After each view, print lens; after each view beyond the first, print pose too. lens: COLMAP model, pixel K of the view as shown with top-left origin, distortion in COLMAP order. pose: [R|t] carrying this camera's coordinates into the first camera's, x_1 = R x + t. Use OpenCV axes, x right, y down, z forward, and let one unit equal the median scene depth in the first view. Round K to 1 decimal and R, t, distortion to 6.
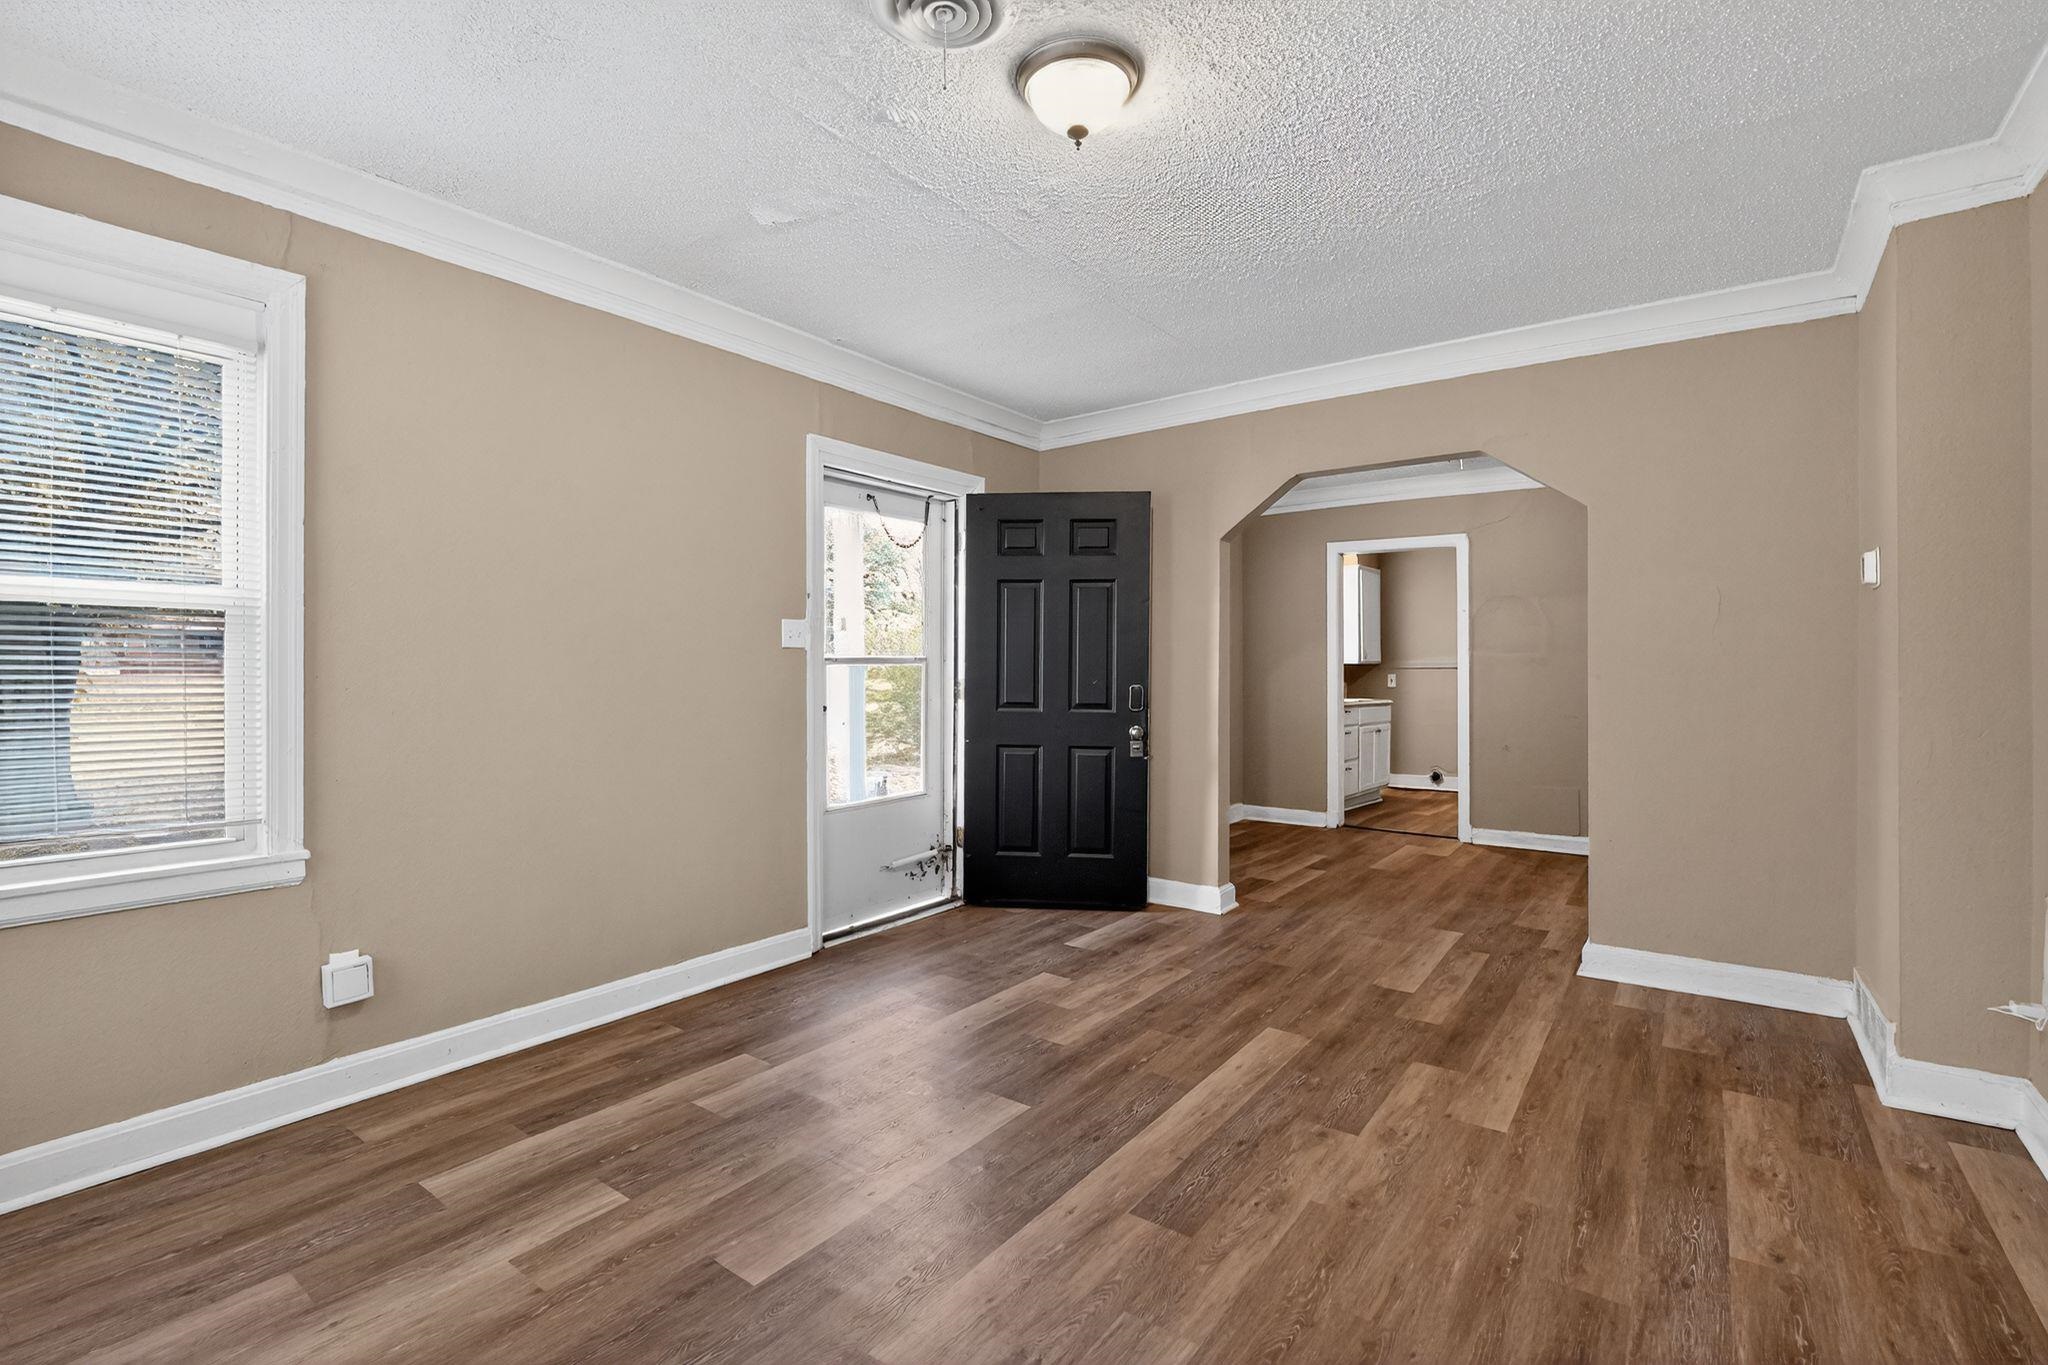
lens RADIAL K [[930.4, 0, 1020.7], [0, 930.4, 675.9], [0, 0, 1]] dist [-0.018014, 0.000454]
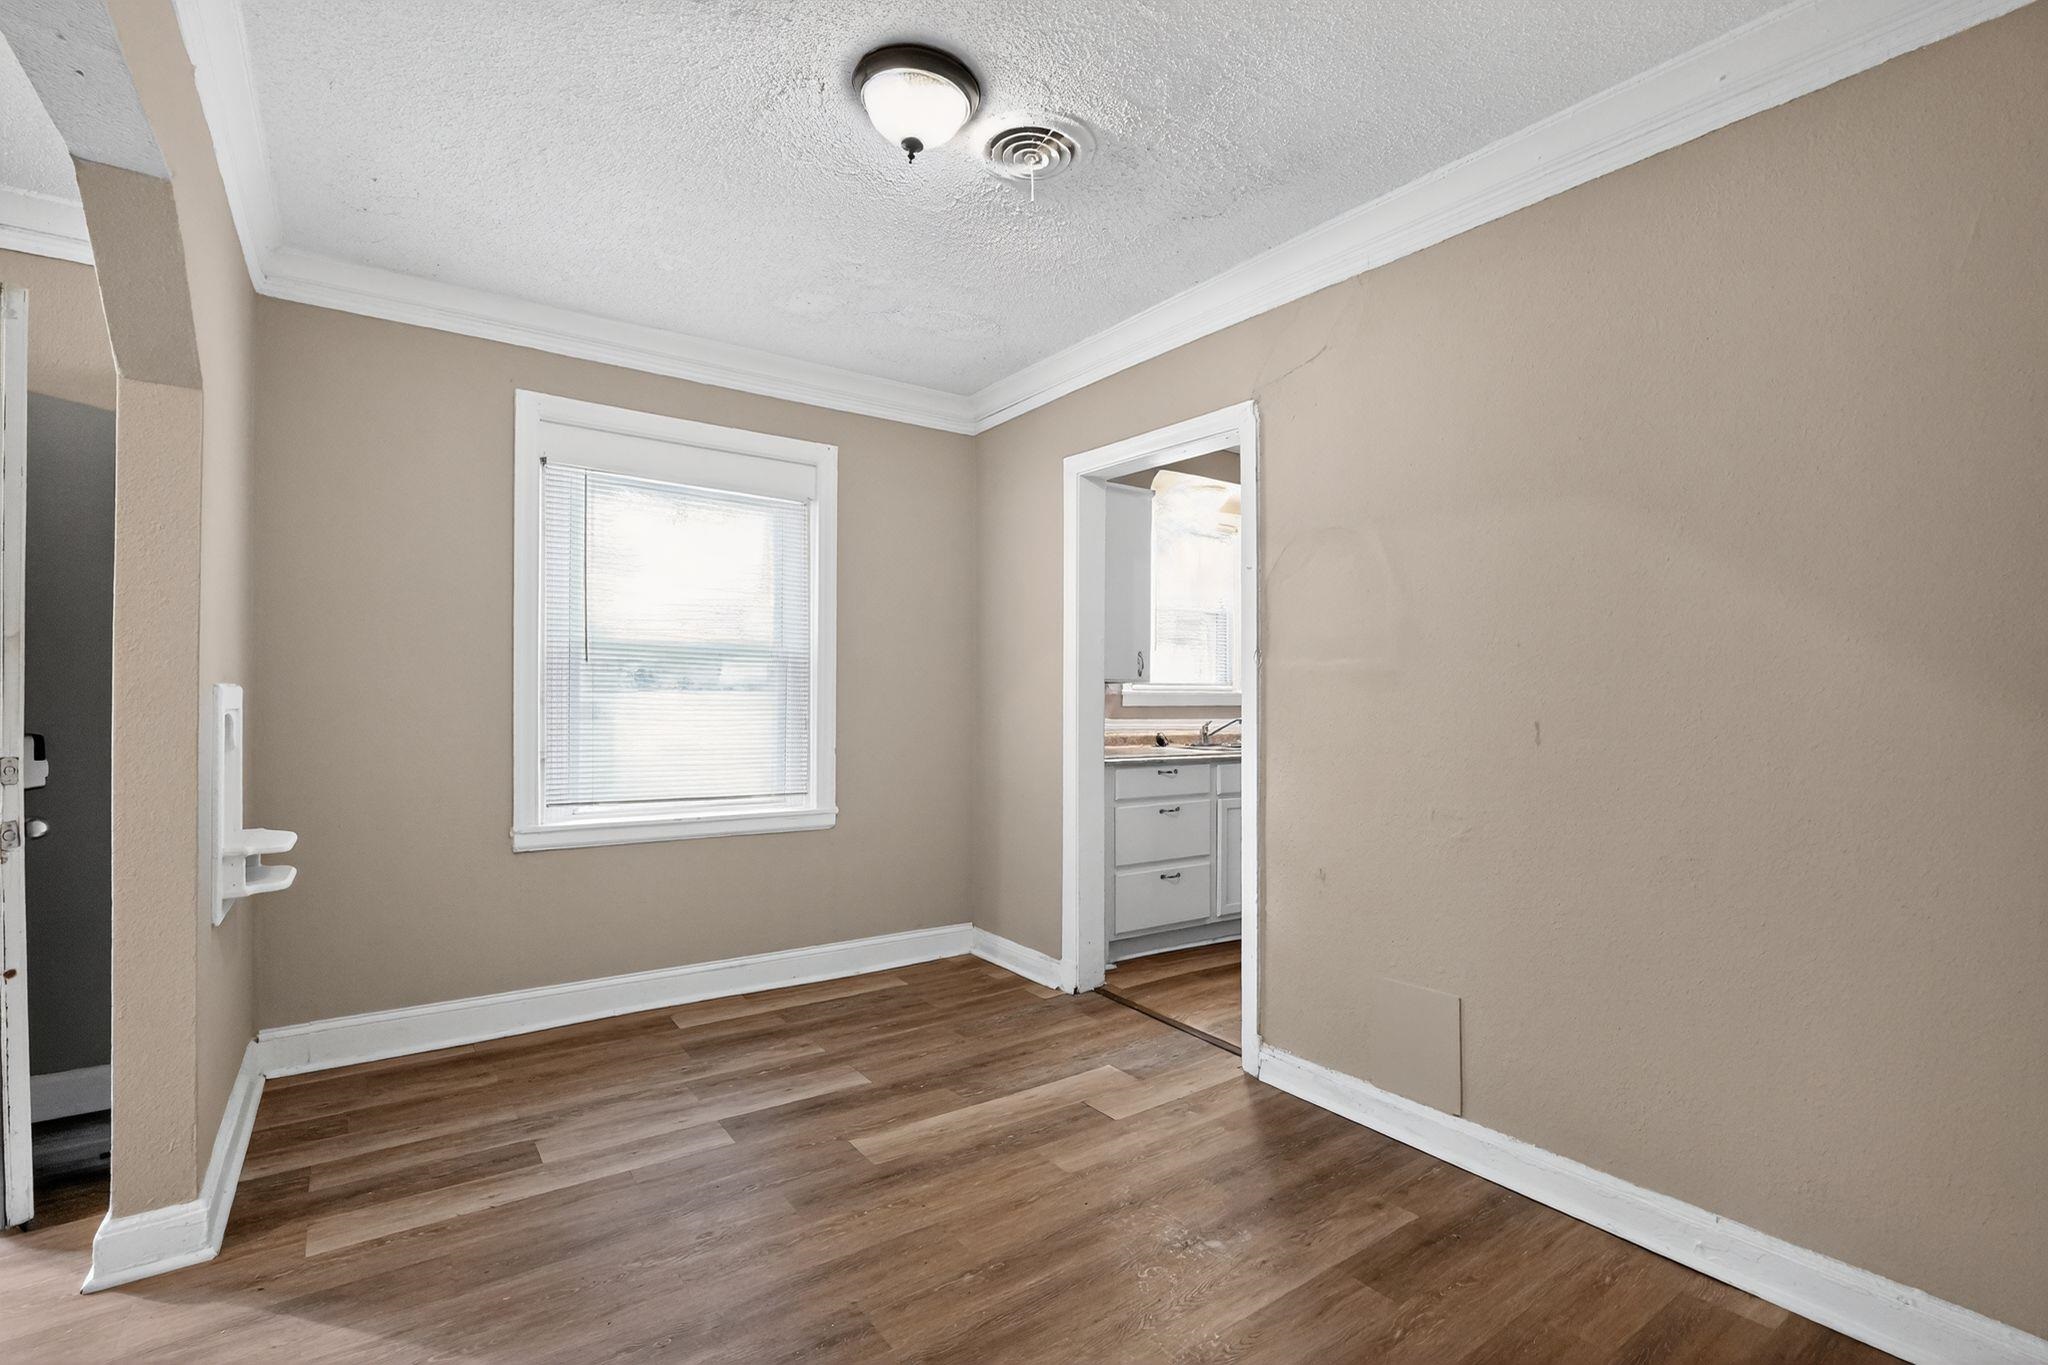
lens RADIAL K [[931.2, 0, 1014.4], [0, 931.2, 688.7], [0, 0, 1]] dist [-0.016909, 0.000127]
pose [[0.948603, 0.004834, -0.316432, 1.202832], [-0.007901, 0.999933, -0.008411, -0.014045], [0.316370, 0.010479, 0.948578, 1.231175]]
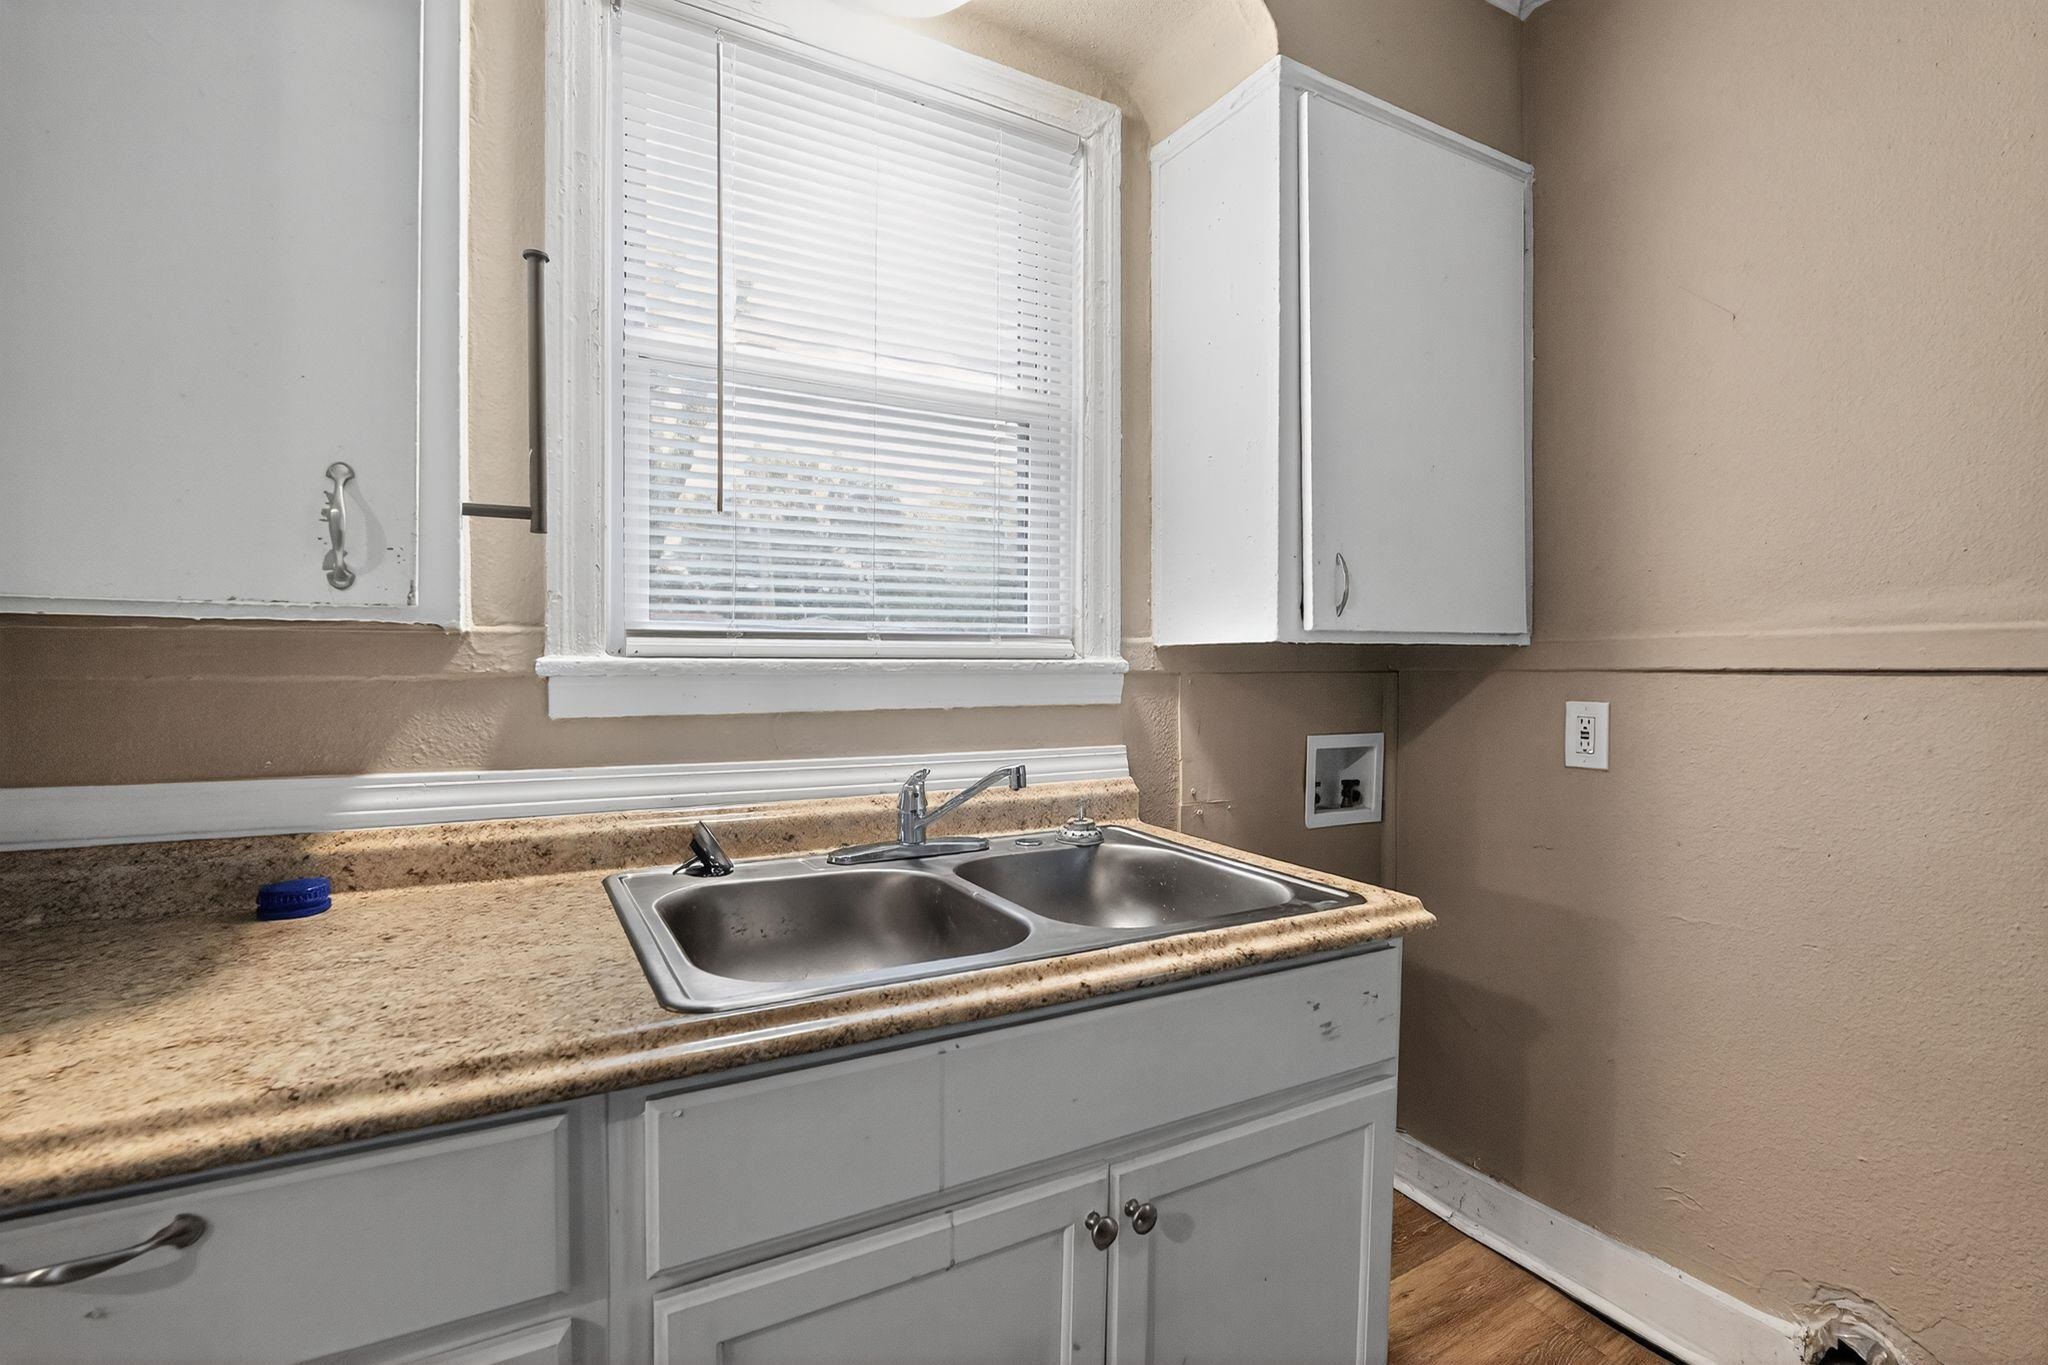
lens RADIAL K [[923.6, 0, 1017.5], [0, 923.6, 665.1], [0, 0, 1]] dist [-0.016372, 0.000166]
pose [[0.908311, 0.008457, -0.418210, 1.255623], [-0.007108, 0.999963, 0.004782, -0.029048], [0.418235, -0.001371, 0.908338, 2.639704]]
